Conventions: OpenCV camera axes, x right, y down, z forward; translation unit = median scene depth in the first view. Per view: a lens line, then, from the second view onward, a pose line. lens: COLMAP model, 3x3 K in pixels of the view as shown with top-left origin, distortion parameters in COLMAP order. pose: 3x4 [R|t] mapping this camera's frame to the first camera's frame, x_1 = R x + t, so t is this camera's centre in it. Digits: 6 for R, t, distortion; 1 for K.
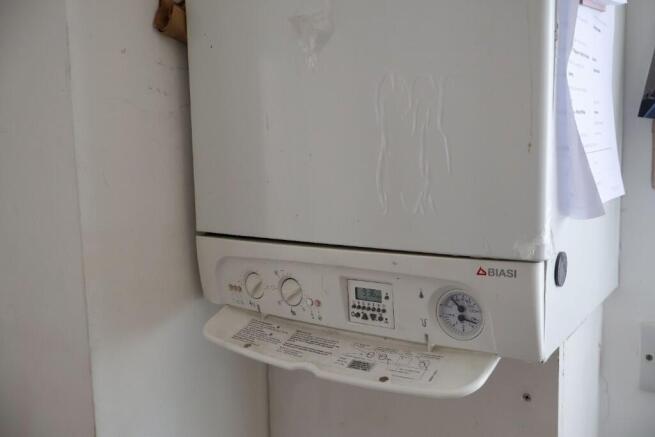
lens RADIAL K [[558.8, 0, 326.2], [0, 558.8, 222.5], [0, 0, 1]] dist [-0.008669, 0.002224]
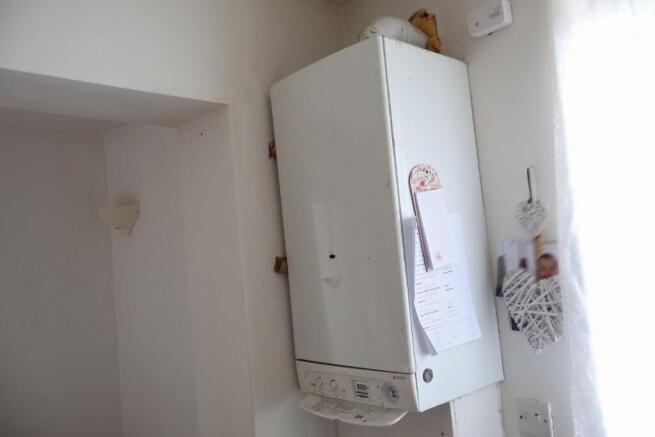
lens RADIAL K [[558.8, 0, 326.2], [0, 558.8, 222.5], [0, 0, 1]] dist [-0.008669, 0.002224]
pose [[0.973610, -0.082136, -0.212926, 0.466243], [0.048125, 0.985902, -0.160256, -0.180852], [0.223087, 0.145780, 0.963836, -1.377683]]
